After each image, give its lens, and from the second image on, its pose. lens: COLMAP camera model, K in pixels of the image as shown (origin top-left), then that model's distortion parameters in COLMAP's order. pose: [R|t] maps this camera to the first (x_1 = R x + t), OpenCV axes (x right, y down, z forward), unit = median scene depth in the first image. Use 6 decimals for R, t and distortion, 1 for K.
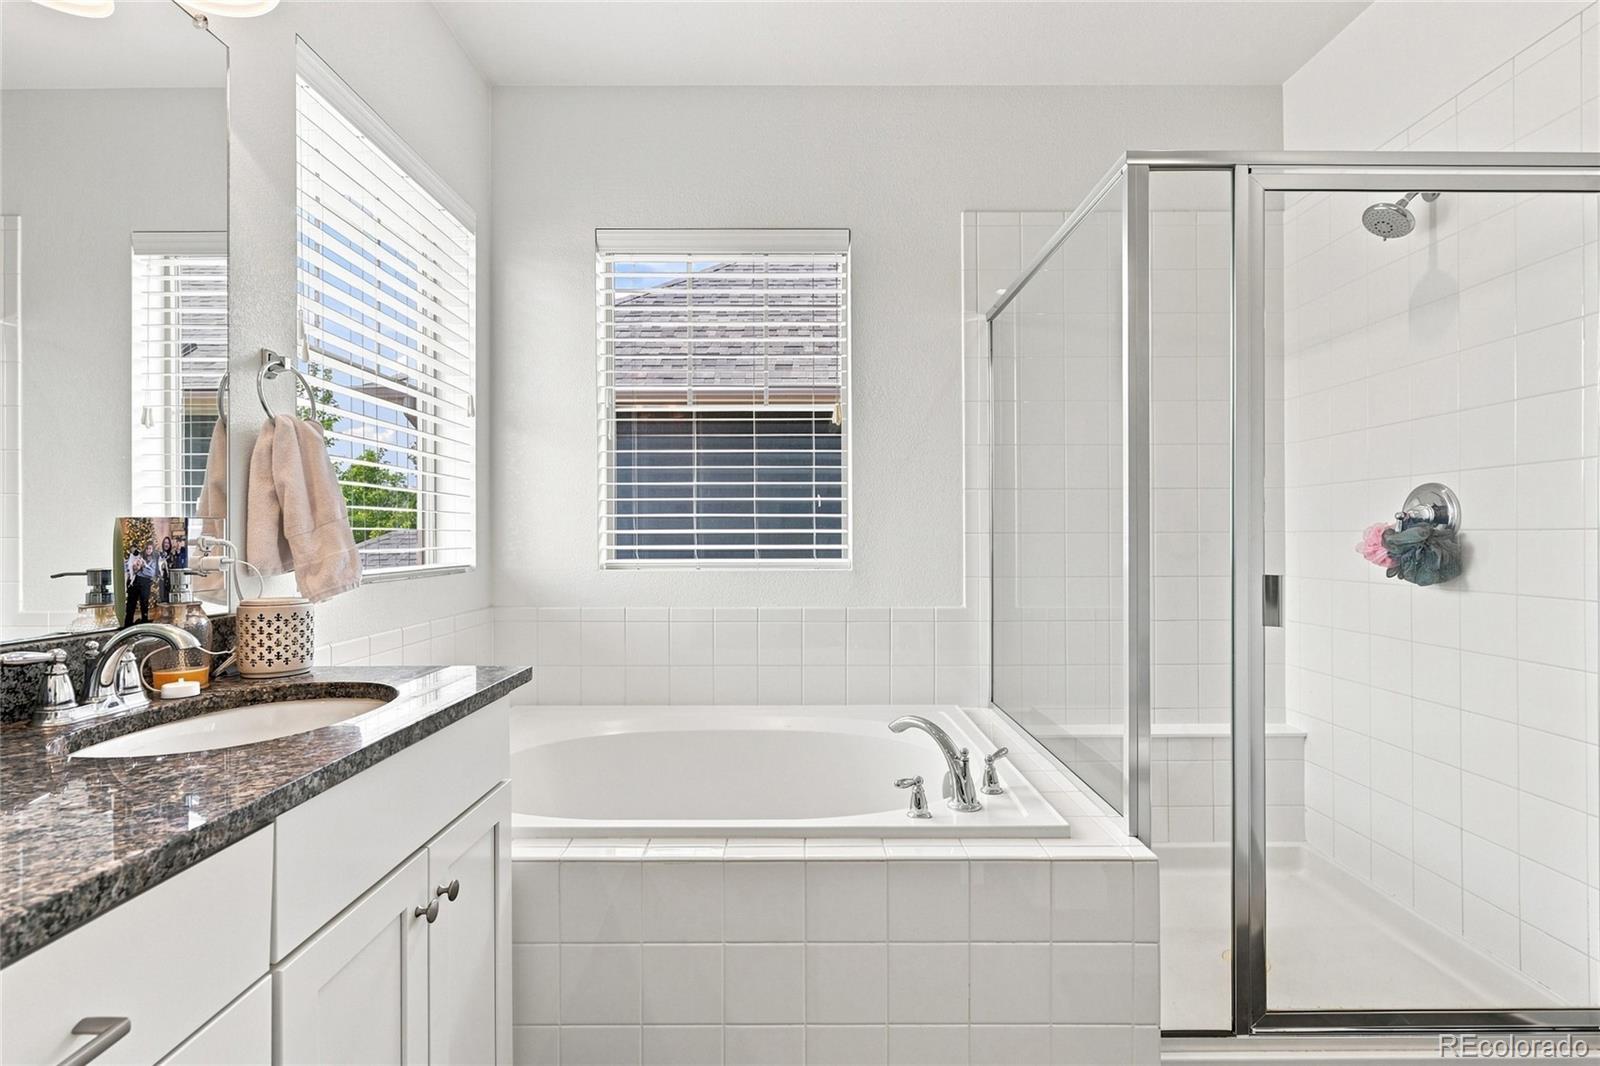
lens RADIAL K [[751.6, 0, 803.2], [0, 751.6, 537.6], [0, 0, 1]] dist [0.002422, 0.000257]
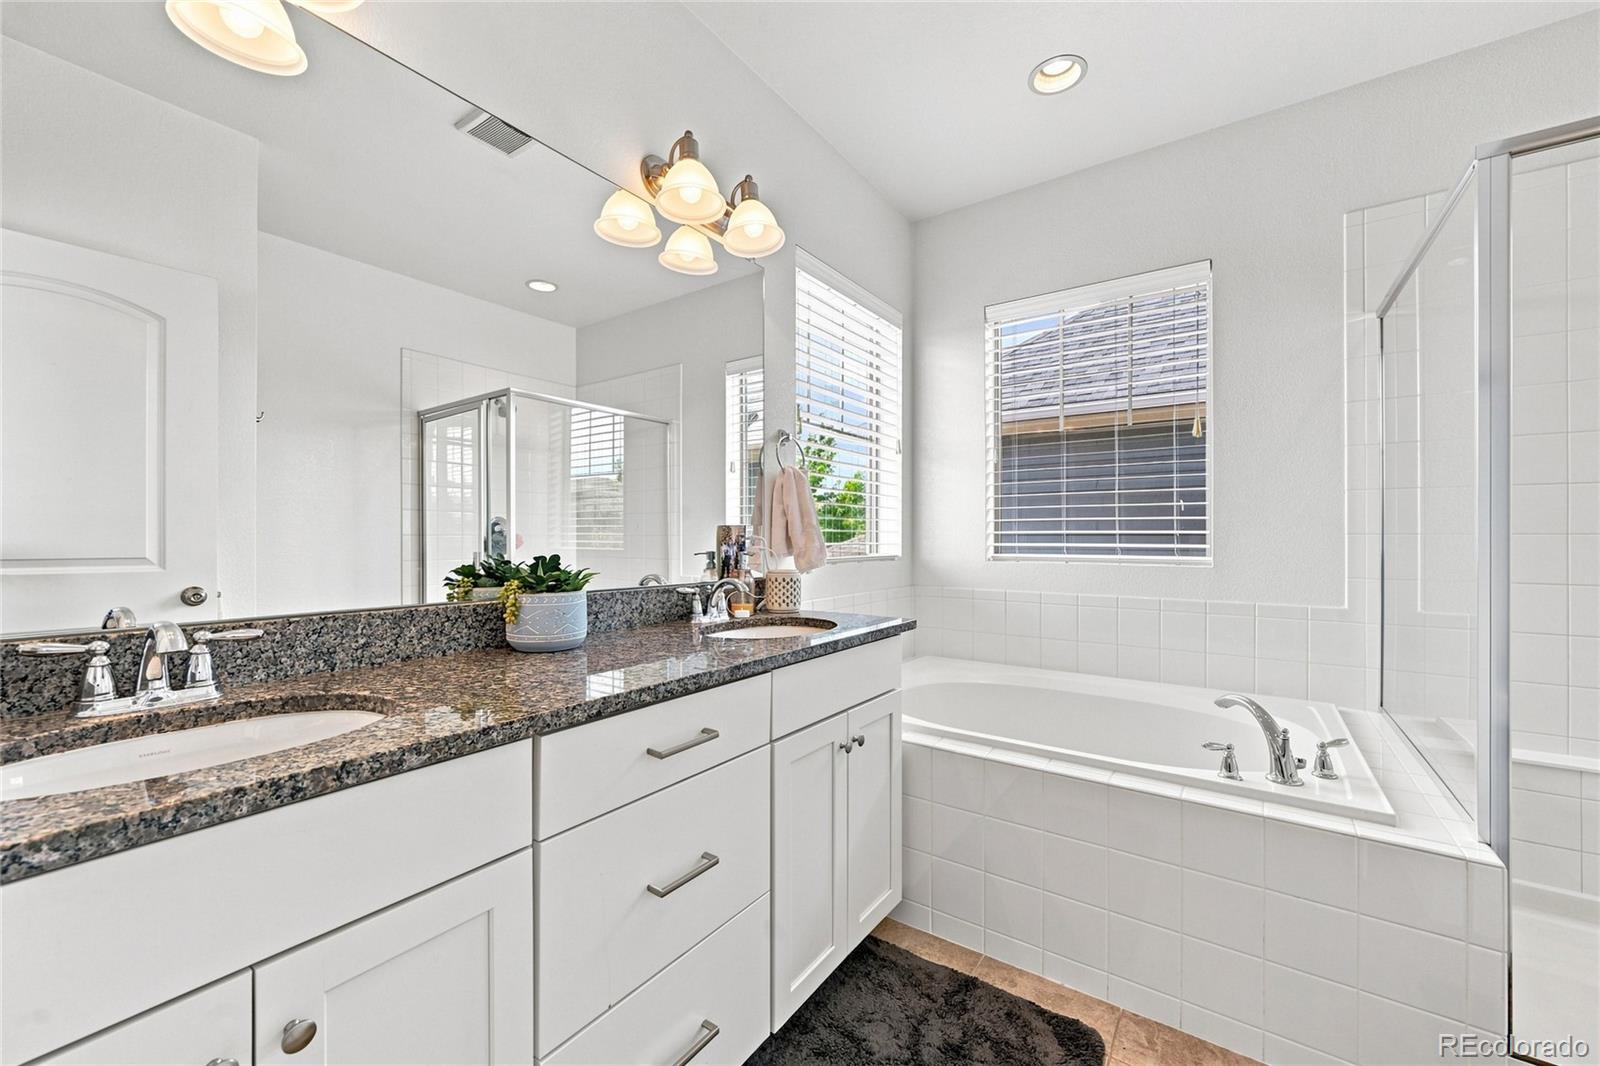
lens RADIAL K [[655.1, 0, 796.6], [0, 655.1, 537.5], [0, 0, 1]] dist [0.000082, 0.000232]
pose [[0.810788, 0.004497, -0.585323, 0.228040], [-0.004453, 0.999989, 0.001515, 0.001385], [0.585323, 0.001378, 0.810799, -0.237380]]
